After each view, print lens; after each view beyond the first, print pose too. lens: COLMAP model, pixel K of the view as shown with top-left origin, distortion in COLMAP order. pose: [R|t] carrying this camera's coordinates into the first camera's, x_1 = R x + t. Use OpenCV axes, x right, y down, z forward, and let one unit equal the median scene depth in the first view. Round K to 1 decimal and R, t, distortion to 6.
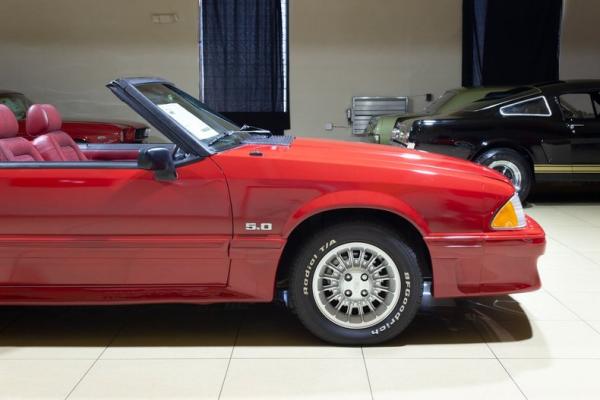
lens RADIAL K [[773.9, 0, 315.3], [0, 773.9, 217.6], [0, 0, 1]] dist [0.003151, 0.000000]
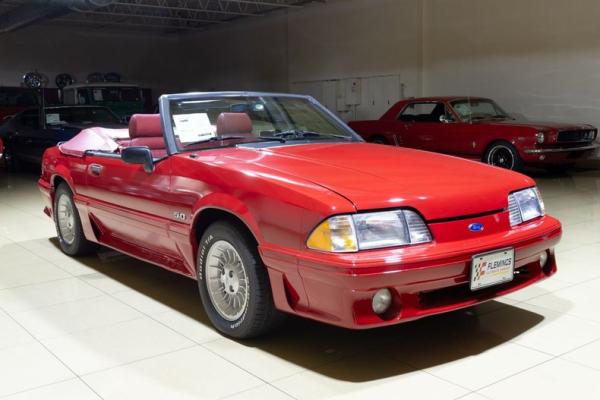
lens RADIAL K [[684.4, 0, 302.9], [0, 684.4, 192.1], [0, 0, 1]] dist [0.045318, 0.000000]
pose [[0.594909, 0.088126, -0.798947, 0.870576], [-0.103949, 0.994060, 0.032245, -0.077313], [0.797043, 0.063867, 0.600536, 0.491744]]
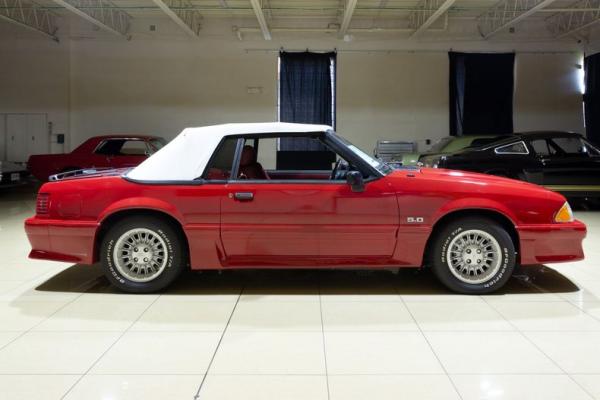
lens RADIAL K [[539.3, 0, 309.9], [0, 539.3, 155.4], [0, 0, 1]] dist [-0.007706, 0.018123]
pose [[0.999973, 0.004082, 0.006078, -0.295542], [-0.003274, 0.991829, -0.127532, 0.022385], [-0.006549, 0.127509, 0.991816, -0.146912]]
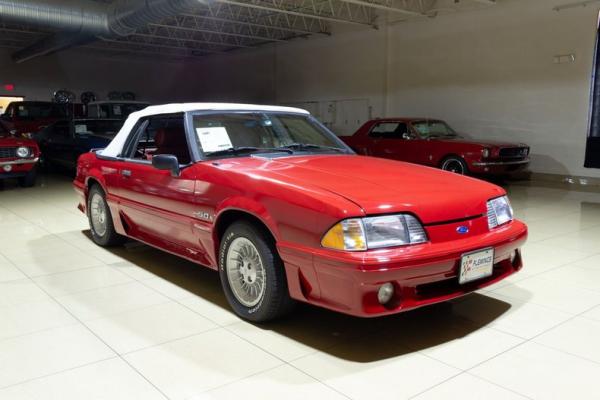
lens RADIAL K [[556.1, 0, 300.5], [0, 556.1, 197.7], [0, 0, 1]] dist [0.015088, 0.000000]
pose [[0.623724, 0.105237, -0.774528, 0.794104], [-0.122309, 0.991829, 0.036268, -0.075575], [0.772016, 0.072111, 0.631499, 0.480270]]
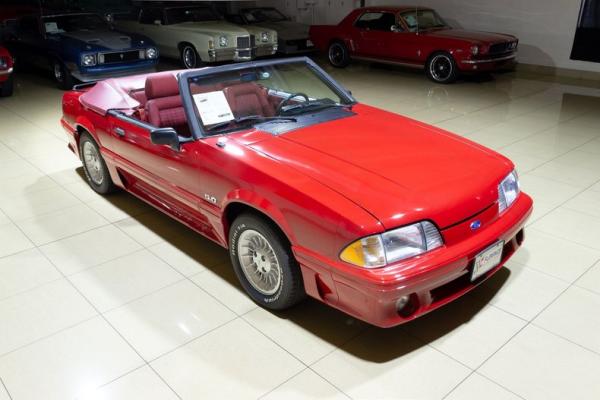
lens RADIAL K [[539.3, 0, 302.9], [0, 539.3, 203.6], [0, 0, 1]] dist [-0.007706, 0.018123]
pose [[0.662495, 0.286001, -0.692318, 0.684923], [-0.102297, 0.950126, 0.294613, -0.271939], [0.742048, -0.124357, 0.658711, 0.472542]]
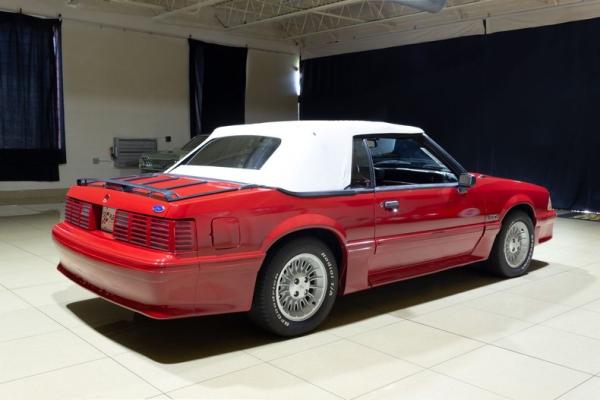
lens RADIAL K [[599.9, 0, 300.5], [0, 599.9, 202.5], [0, 0, 1]] dist [0.044222, 0.000000]
pose [[0.737518, -0.054675, 0.673111, -1.284928], [0.085740, 0.996232, -0.013022, -0.039005], [-0.669863, 0.067316, 0.739427, 0.251071]]
